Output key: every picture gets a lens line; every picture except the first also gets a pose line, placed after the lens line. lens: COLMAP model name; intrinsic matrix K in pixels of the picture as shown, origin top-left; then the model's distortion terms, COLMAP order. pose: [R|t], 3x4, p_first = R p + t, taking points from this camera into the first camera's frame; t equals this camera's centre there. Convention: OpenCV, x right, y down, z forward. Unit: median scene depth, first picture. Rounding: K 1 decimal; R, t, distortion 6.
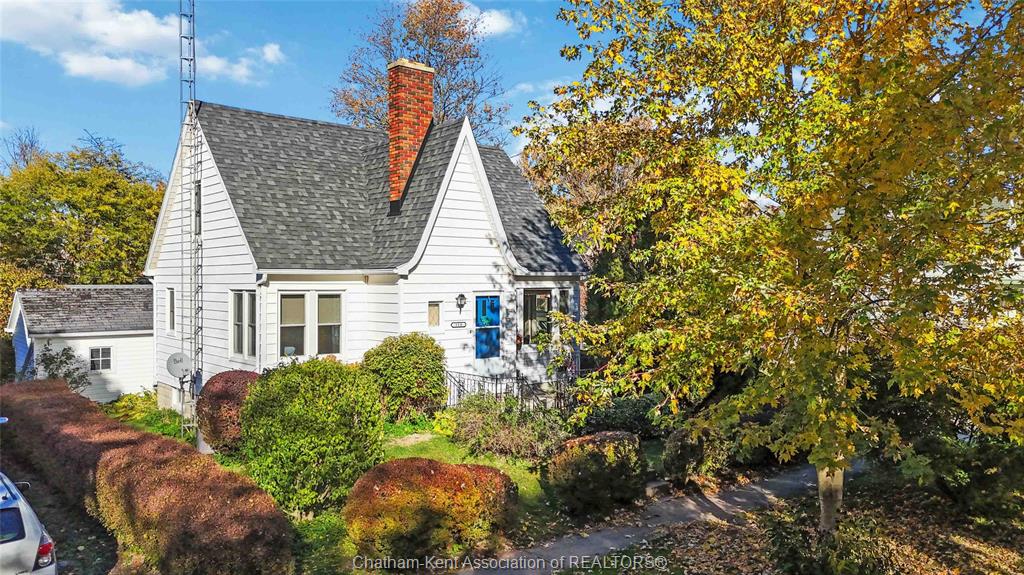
lens RADIAL K [[754.8, 0, 515.2], [0, 754.8, 289.6], [0, 0, 1]] dist [0.074229, -0.075549]
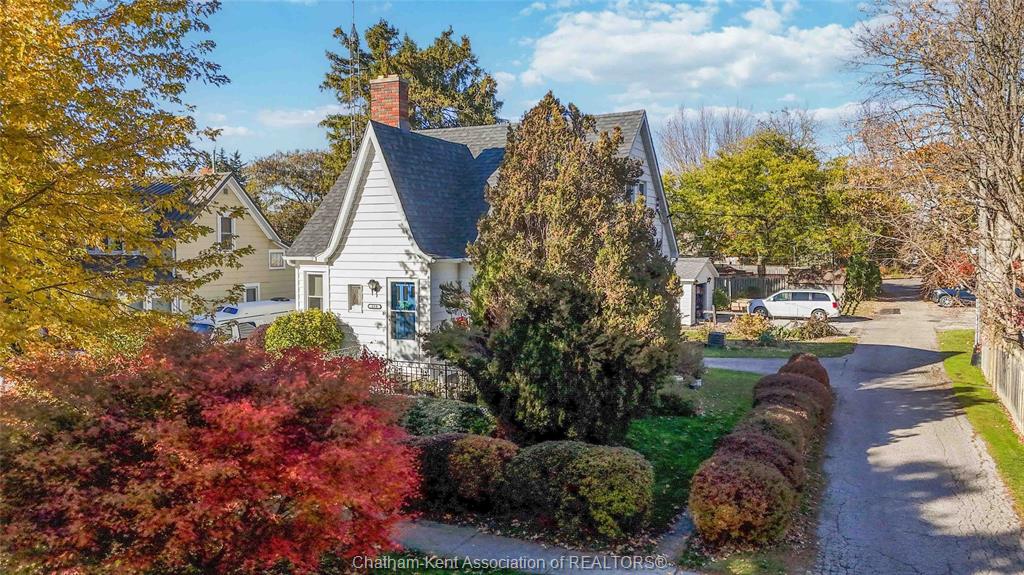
lens RADIAL K [[754.8, 0, 515.2], [0, 754.8, 289.6], [0, 0, 1]] dist [0.074229, -0.075549]
pose [[0.381482, 0.056220, -0.922665, 1.069791], [-0.008825, 0.998325, 0.057181, -0.046234], [0.924334, -0.013671, 0.381339, 0.770904]]
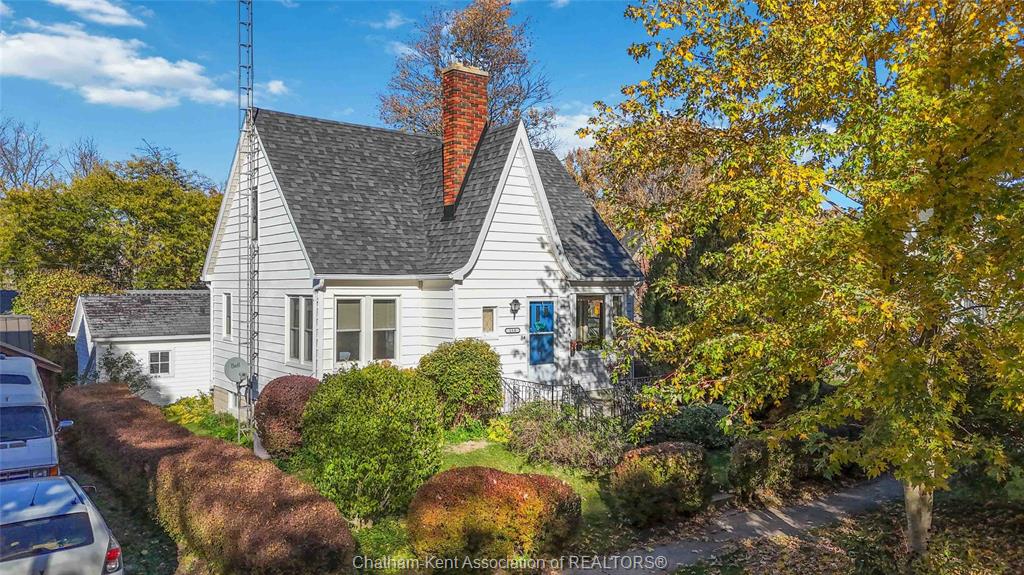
lens RADIAL K [[754.8, 0, 515.2], [0, 754.8, 289.6], [0, 0, 1]] dist [0.074229, -0.075549]
pose [[0.998505, 0.000758, -0.054653, -0.018409], [-0.001160, 0.999973, -0.007324, 0.000131], [0.054646, 0.007377, 0.998479, 0.015187]]
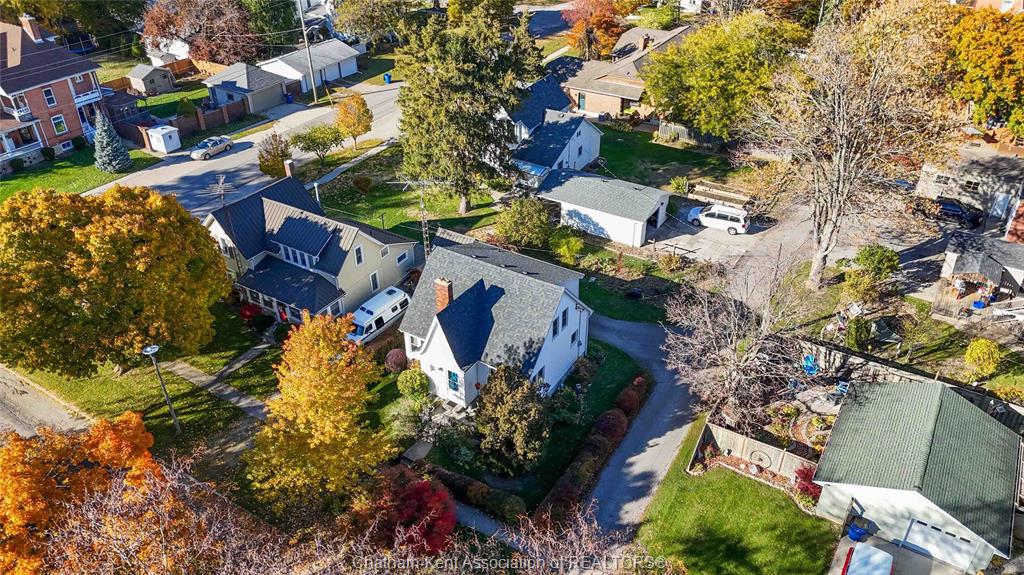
lens RADIAL K [[754.8, 0, 515.2], [0, 754.8, 289.6], [0, 0, 1]] dist [0.074229, -0.075549]
pose [[0.295905, 0.524907, -0.798068, 2.002677], [0.001843, 0.835168, 0.549992, -1.698454], [0.955216, -0.164216, 0.246163, 0.648443]]
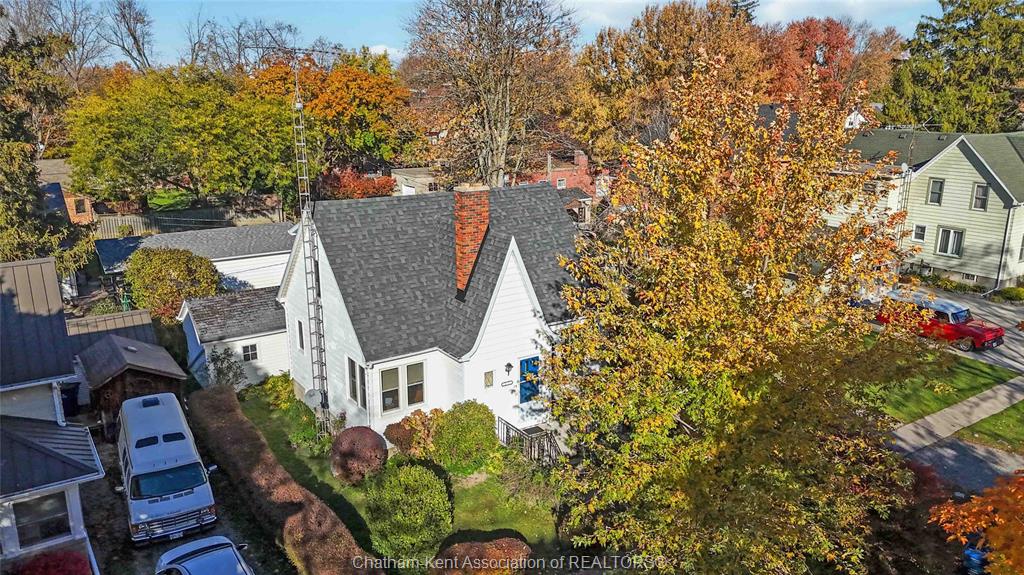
lens RADIAL K [[754.8, 0, 515.2], [0, 754.8, 289.6], [0, 0, 1]] dist [0.074229, -0.075549]
pose [[0.994038, 0.026486, -0.105765, 0.080085], [0.000036, 0.969966, 0.243242, -0.456862], [0.109031, -0.241795, 0.964182, -0.281551]]
